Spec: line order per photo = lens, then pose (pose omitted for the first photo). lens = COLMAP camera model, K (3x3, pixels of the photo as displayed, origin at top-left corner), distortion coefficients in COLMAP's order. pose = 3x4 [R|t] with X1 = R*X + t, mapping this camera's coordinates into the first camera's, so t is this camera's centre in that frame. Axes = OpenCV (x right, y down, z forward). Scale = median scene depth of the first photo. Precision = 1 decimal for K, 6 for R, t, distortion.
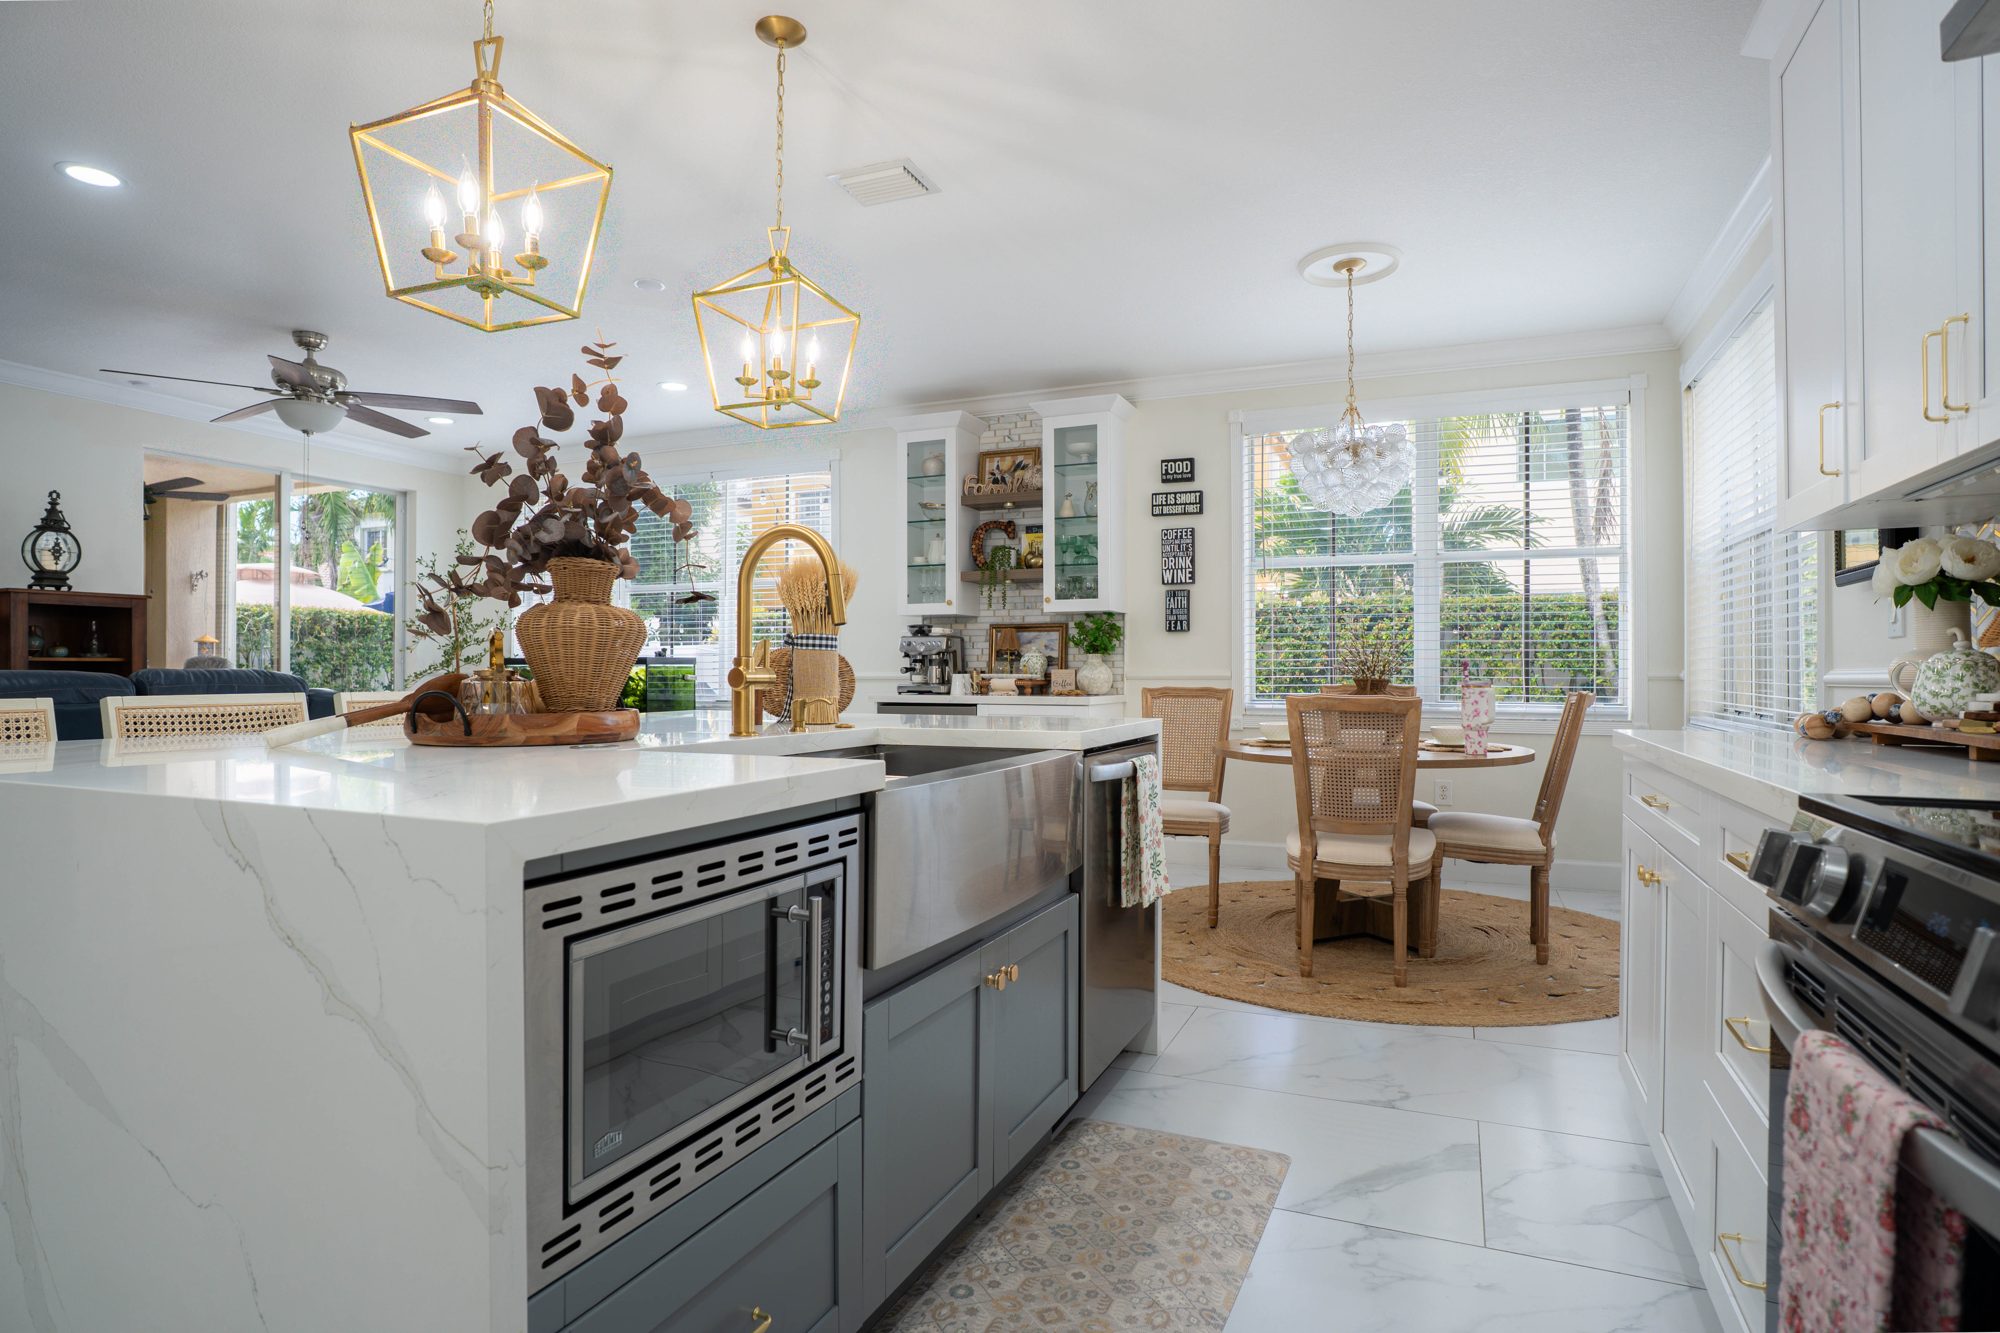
lens RADIAL K [[973.8, 0, 1000.0], [0, 973.8, 666.5], [0, 0, 1]] dist [-0.058135, 0.019372]
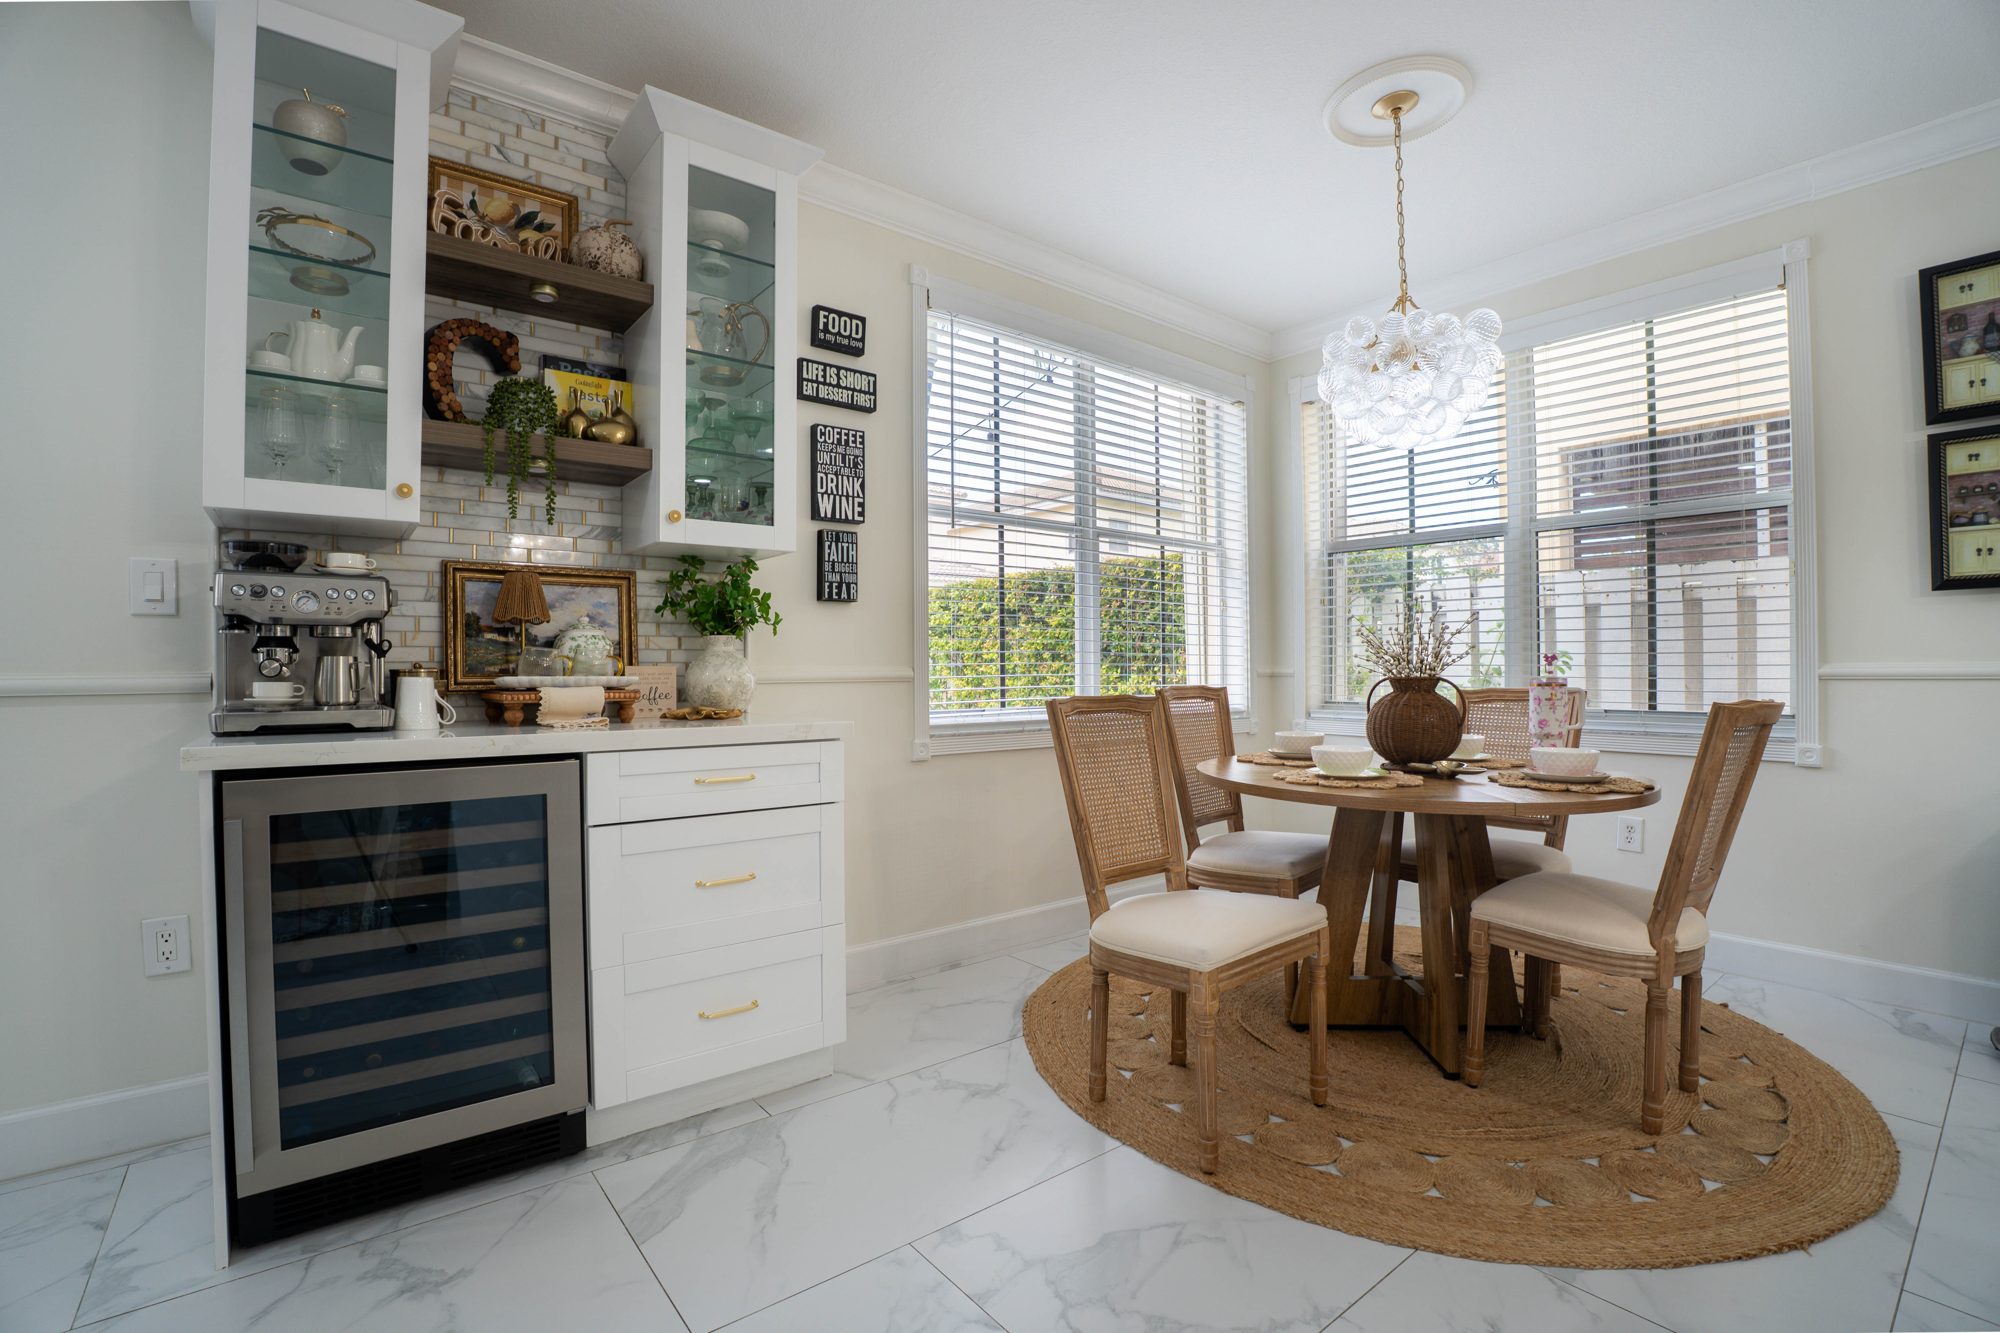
lens RADIAL K [[898.5, 0, 1000.0], [0, 898.5, 666.5], [0, 0, 1]] dist [-0.067694, 0.014826]
pose [[0.482256, 0.001381, 0.876029, -0.245087], [0.007040, 0.999960, -0.005452, 0.007006], [-0.876002, 0.008796, 0.482227, 0.650870]]
